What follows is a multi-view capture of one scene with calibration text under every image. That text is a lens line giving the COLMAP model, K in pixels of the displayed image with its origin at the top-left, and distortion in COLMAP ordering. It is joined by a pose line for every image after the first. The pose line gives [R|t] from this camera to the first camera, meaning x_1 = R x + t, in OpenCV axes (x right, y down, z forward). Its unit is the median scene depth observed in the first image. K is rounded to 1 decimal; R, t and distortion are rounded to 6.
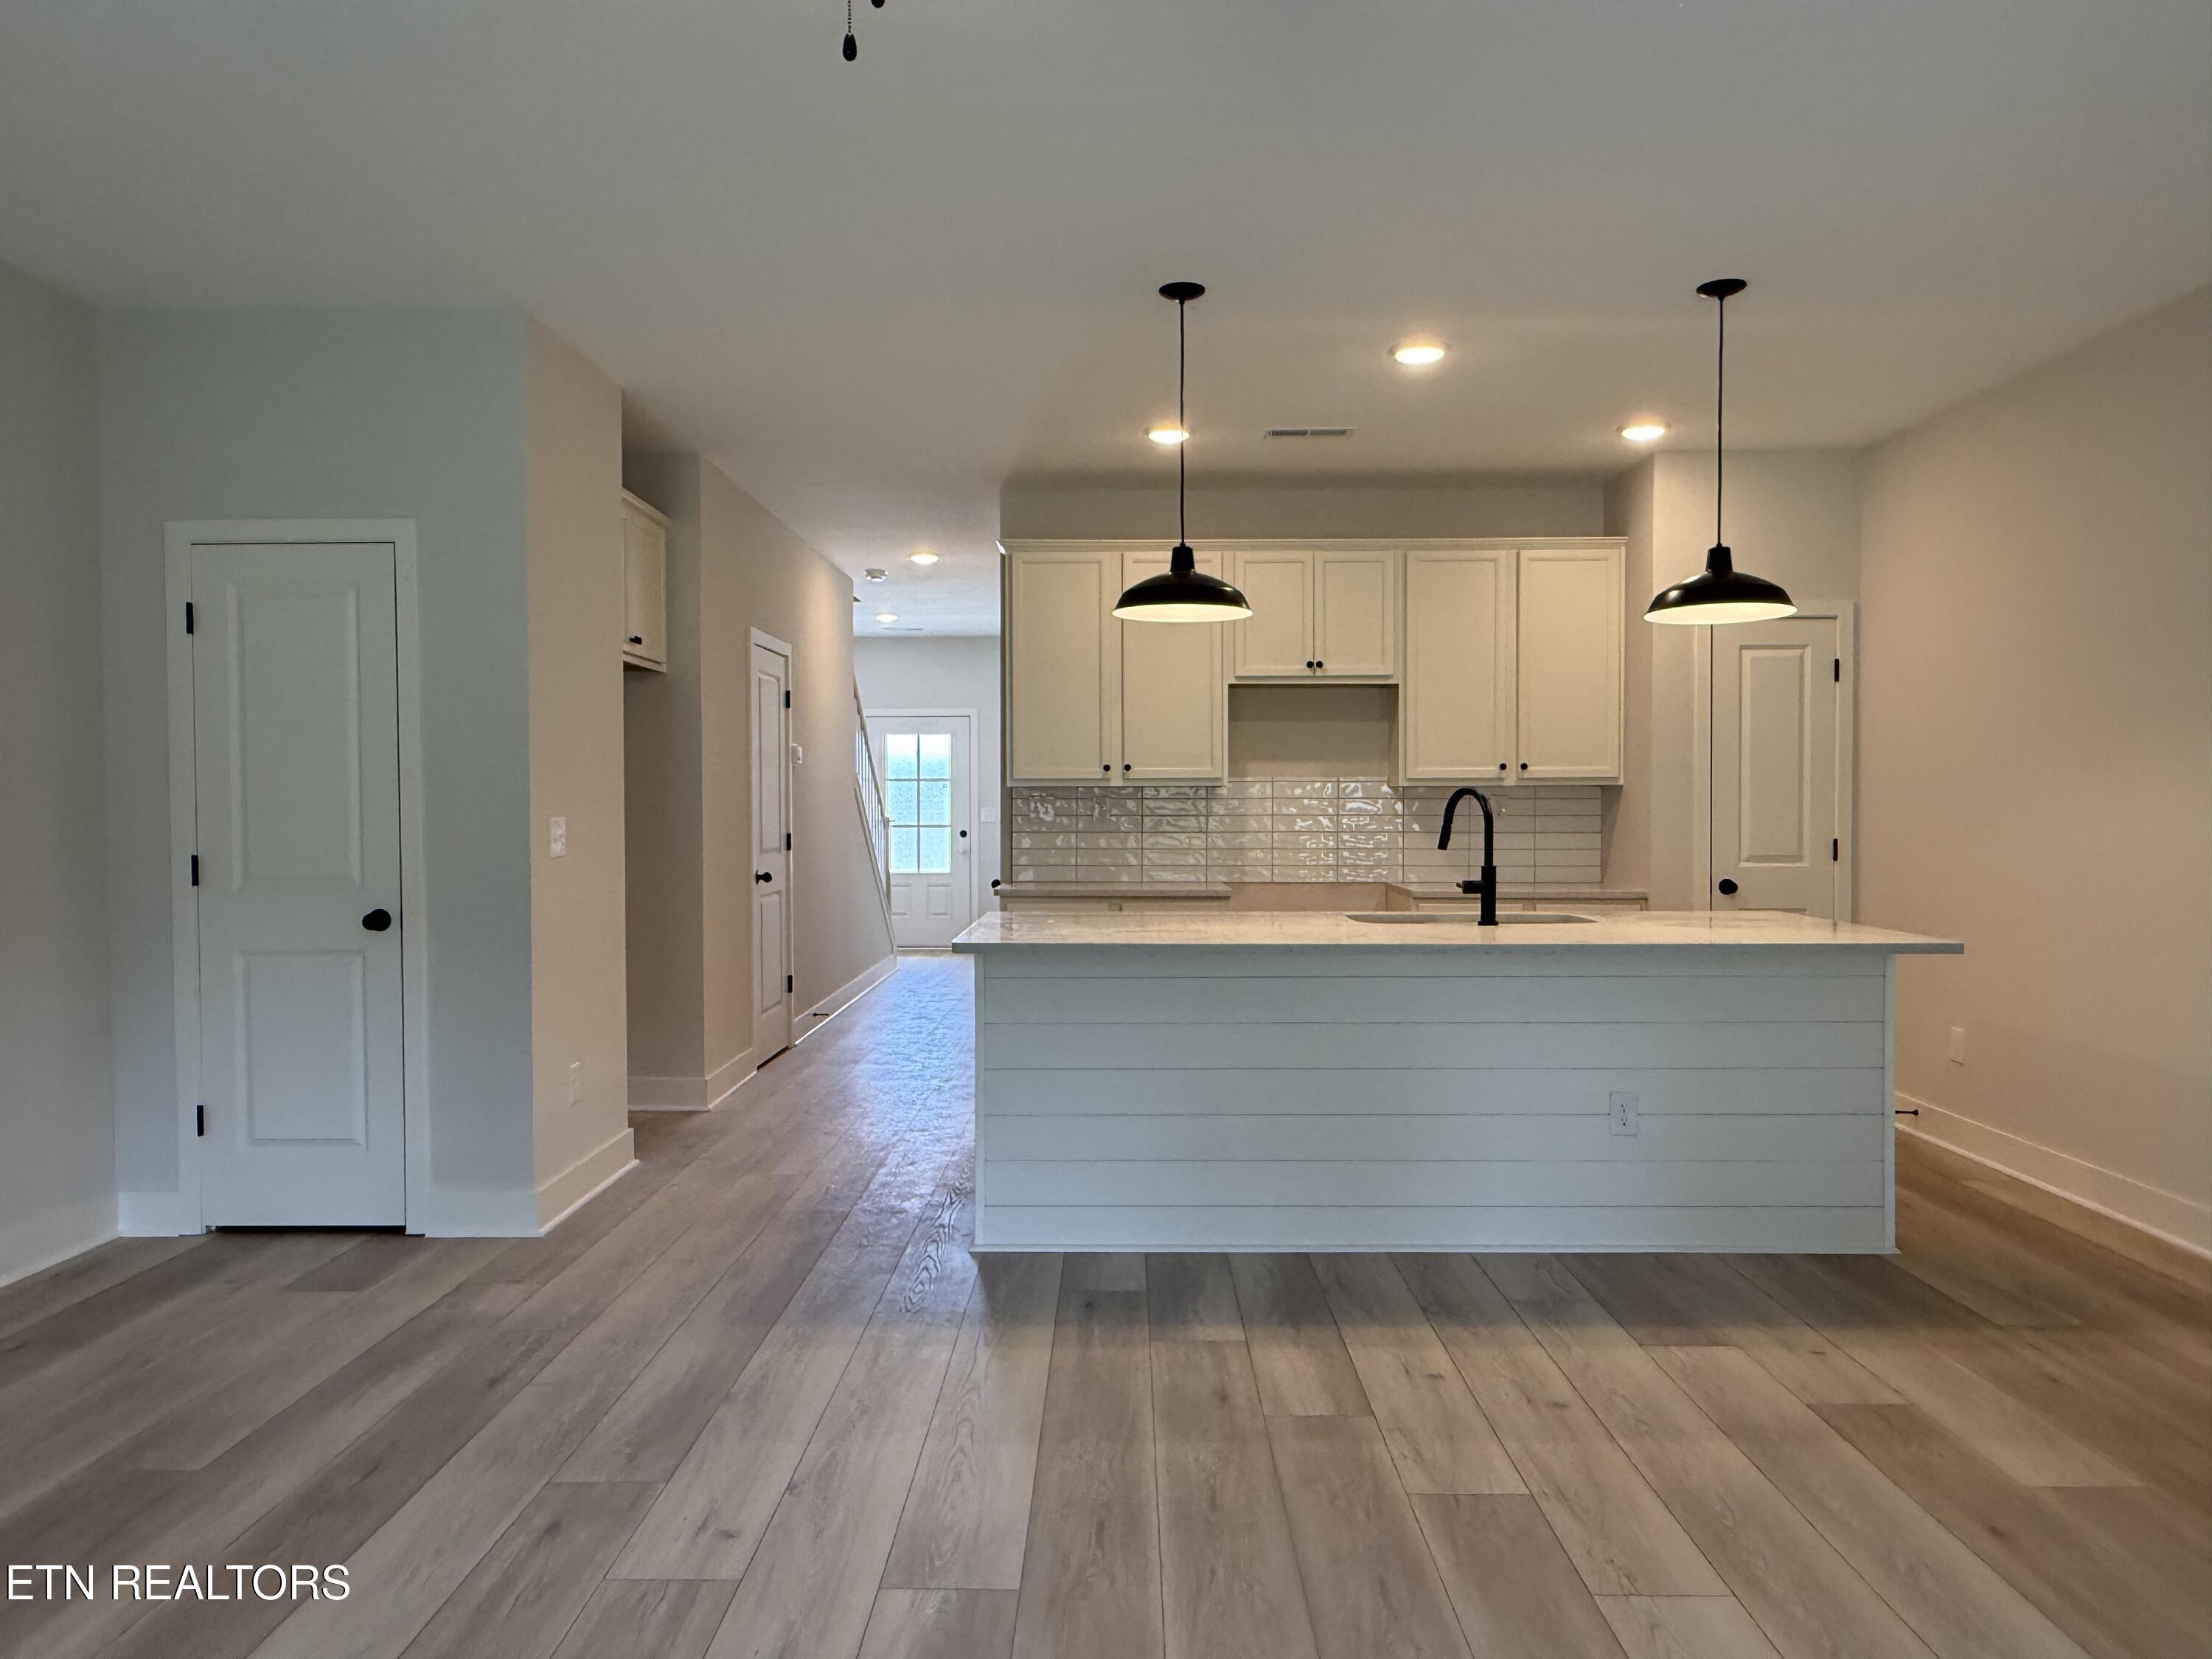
lens RADIAL K [[1473.7, 0, 1100.8], [0, 1473.7, 830.1], [0, 0, 1]] dist [-0.002513, 0.000493]
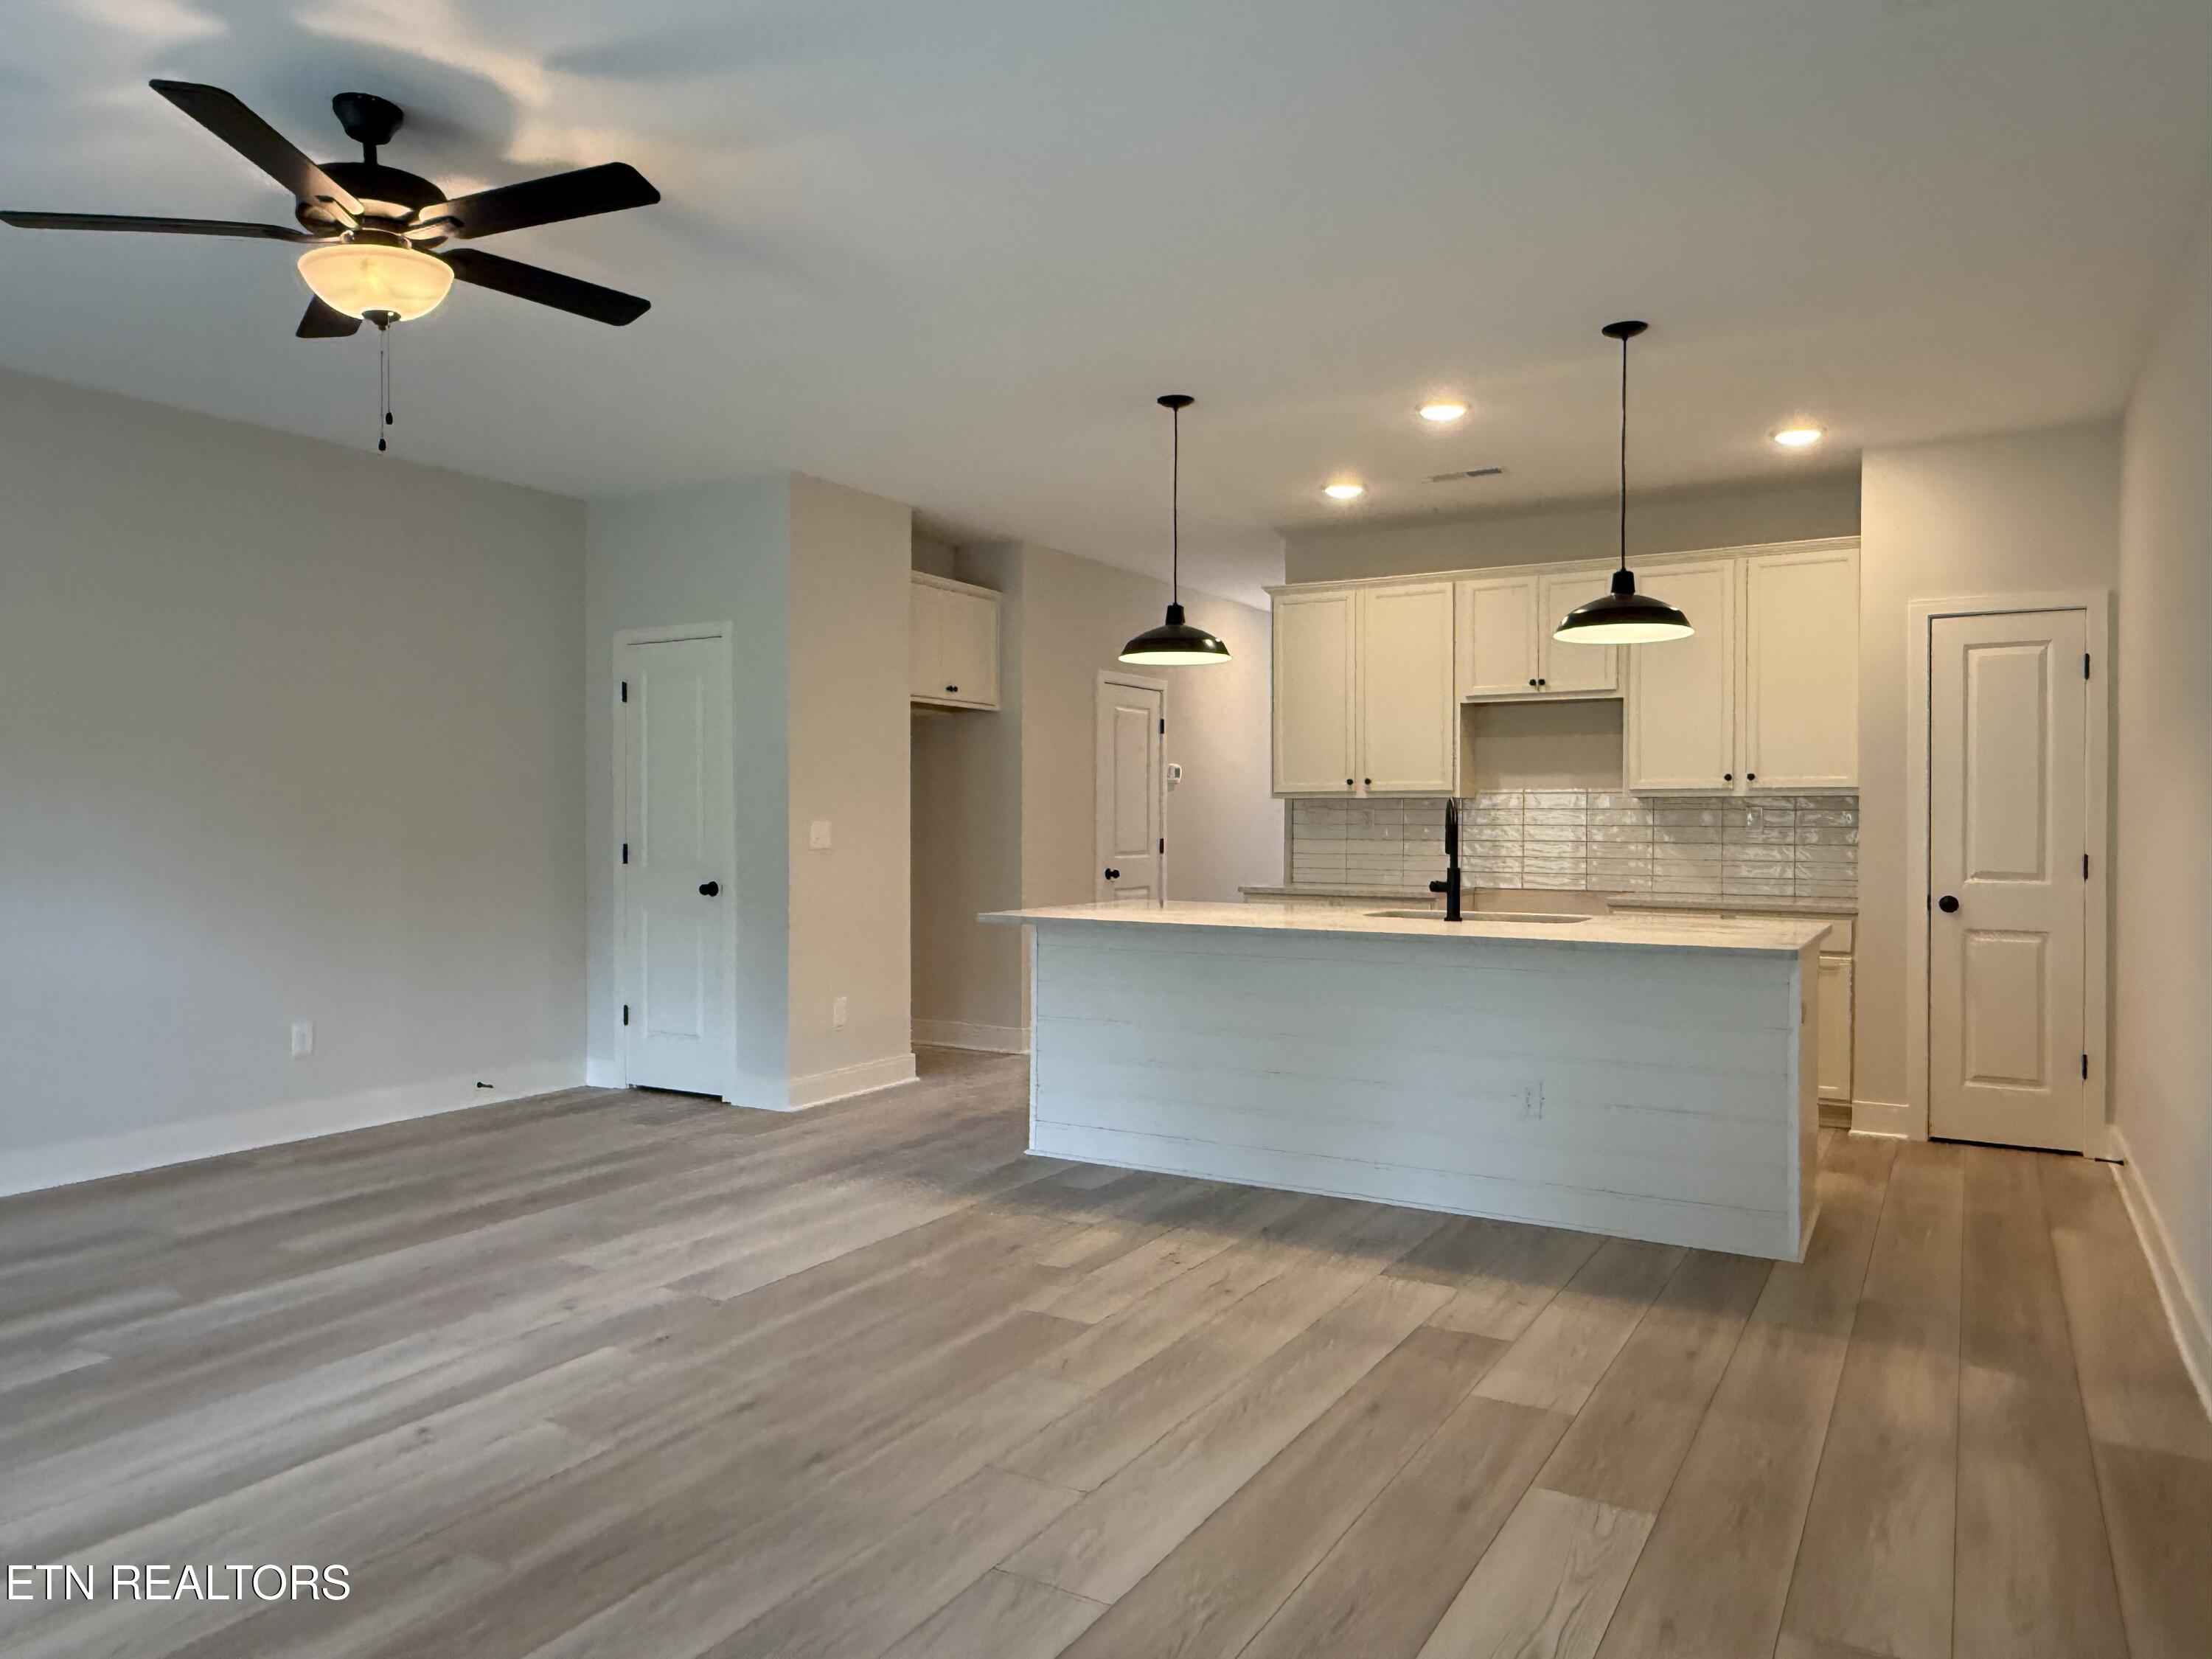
lens RADIAL K [[1473.7, 0, 1108.3], [0, 1473.7, 830.2], [0, 0, 1]] dist [-0.002513, 0.000493]
pose [[0.869298, 0.007644, -0.494229, 0.601777], [-0.012171, 0.999908, -0.005944, 0.005170], [0.494138, 0.011182, 0.869312, -0.102663]]
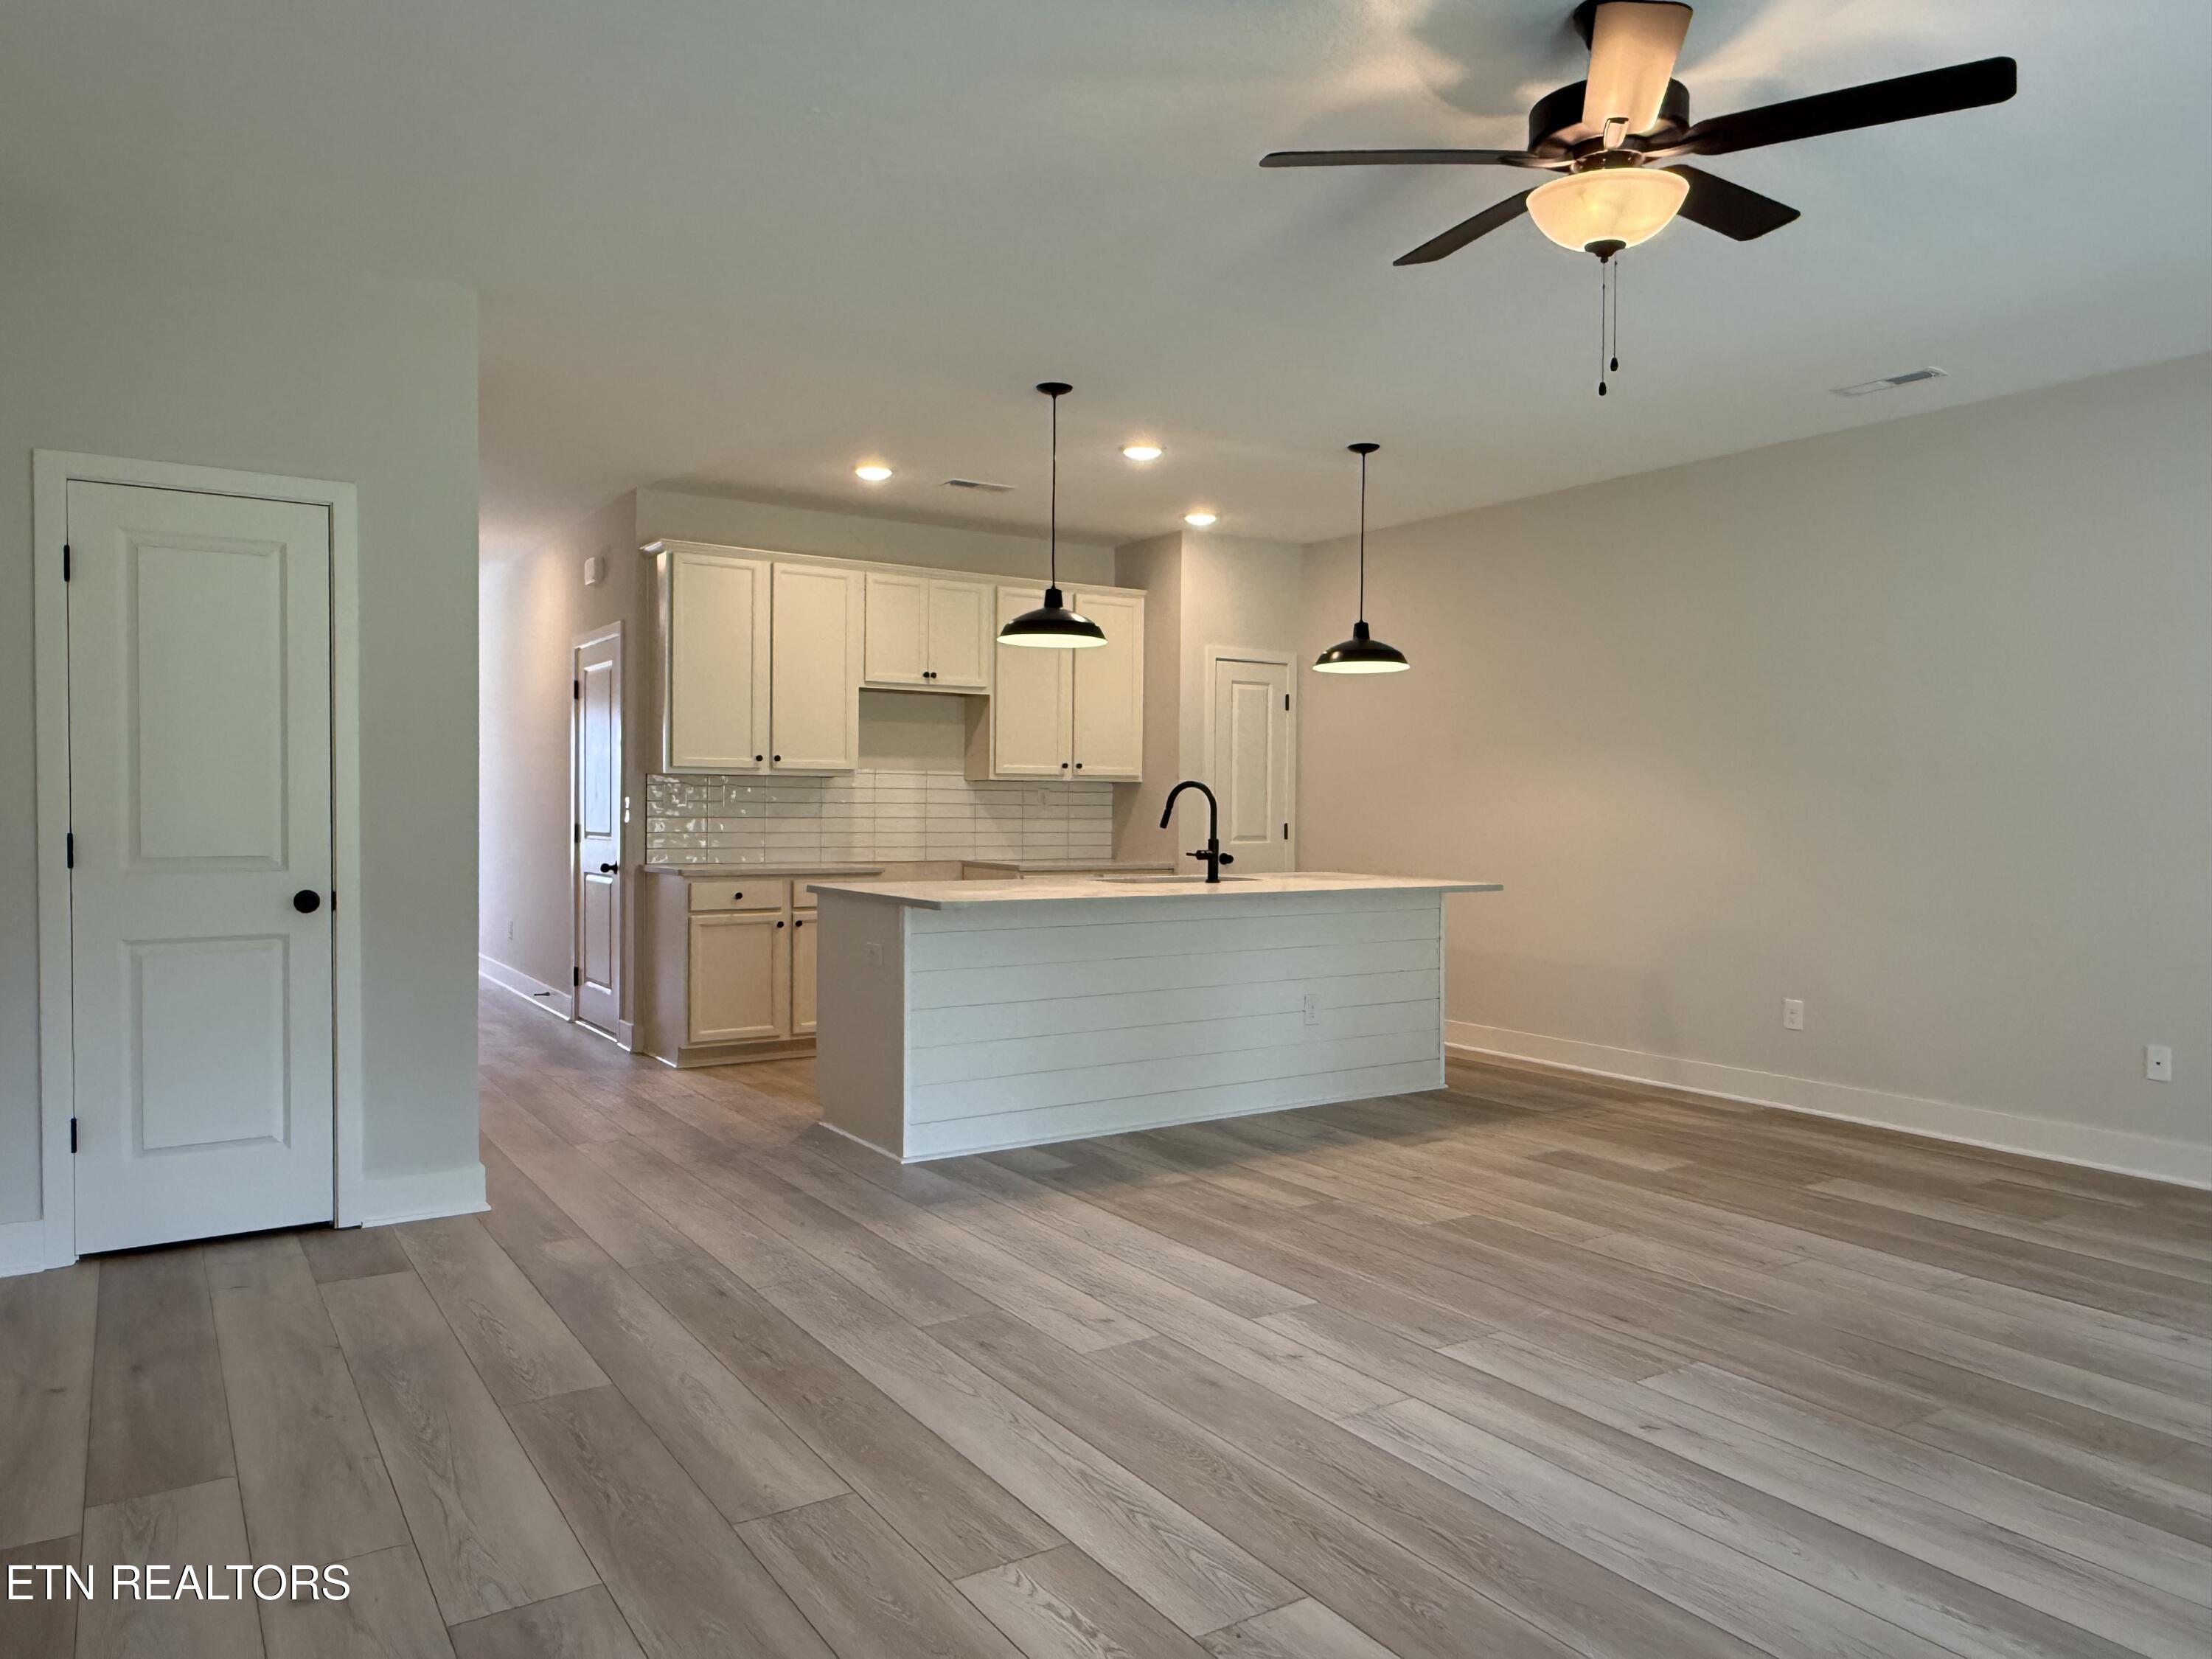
lens RADIAL K [[1473.7, 0, 1104.0], [0, 1473.7, 817.9], [0, 0, 1]] dist [-0.002513, 0.000493]
pose [[0.825664, 0.003651, 0.564150, -0.605853], [0.000107, 0.999978, -0.006627, 0.014047], [-0.564162, 0.005532, 0.825646, -0.072963]]
